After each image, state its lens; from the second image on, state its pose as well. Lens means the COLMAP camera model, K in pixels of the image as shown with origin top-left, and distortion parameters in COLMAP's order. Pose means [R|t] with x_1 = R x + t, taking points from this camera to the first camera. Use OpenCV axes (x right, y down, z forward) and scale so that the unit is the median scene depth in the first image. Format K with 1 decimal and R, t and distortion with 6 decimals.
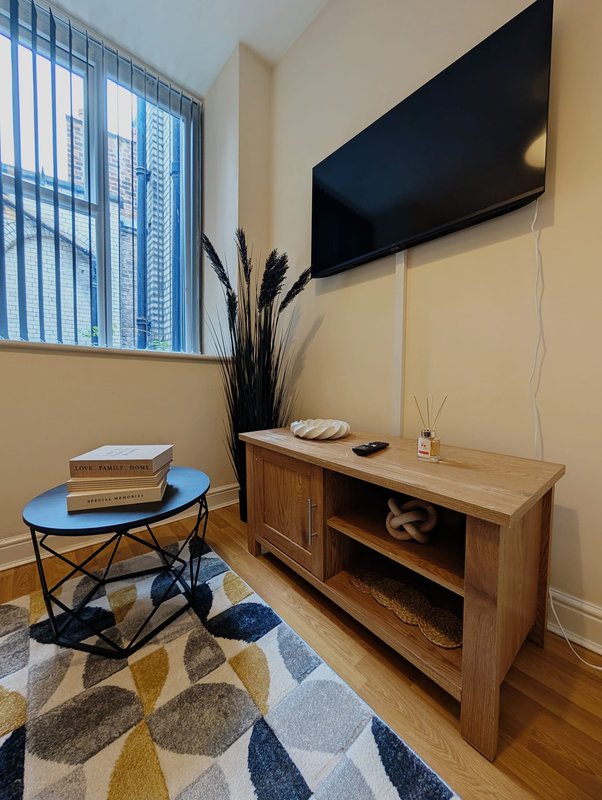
lens RADIAL K [[303.0, 0, 303.1], [0, 303.0, 398.8], [0, 0, 1]] dist [0.000371, 0.000093]
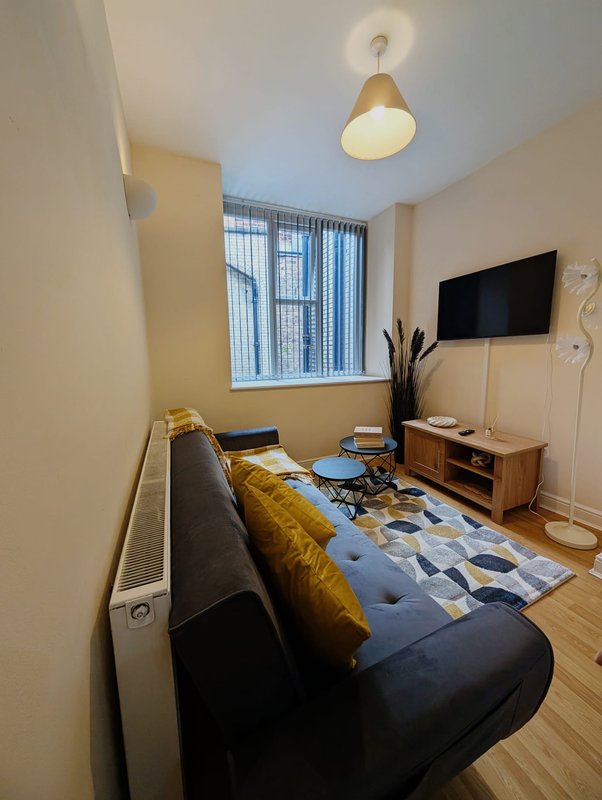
lens RADIAL K [[303.0, 0, 303.1], [0, 303.0, 398.8], [0, 0, 1]] dist [0.000371, 0.000093]
pose [[0.951678, 0.015265, -0.306717, -0.294786], [0.016104, 0.994909, 0.099484, -0.384048], [0.306674, -0.099616, 0.946587, -1.753213]]
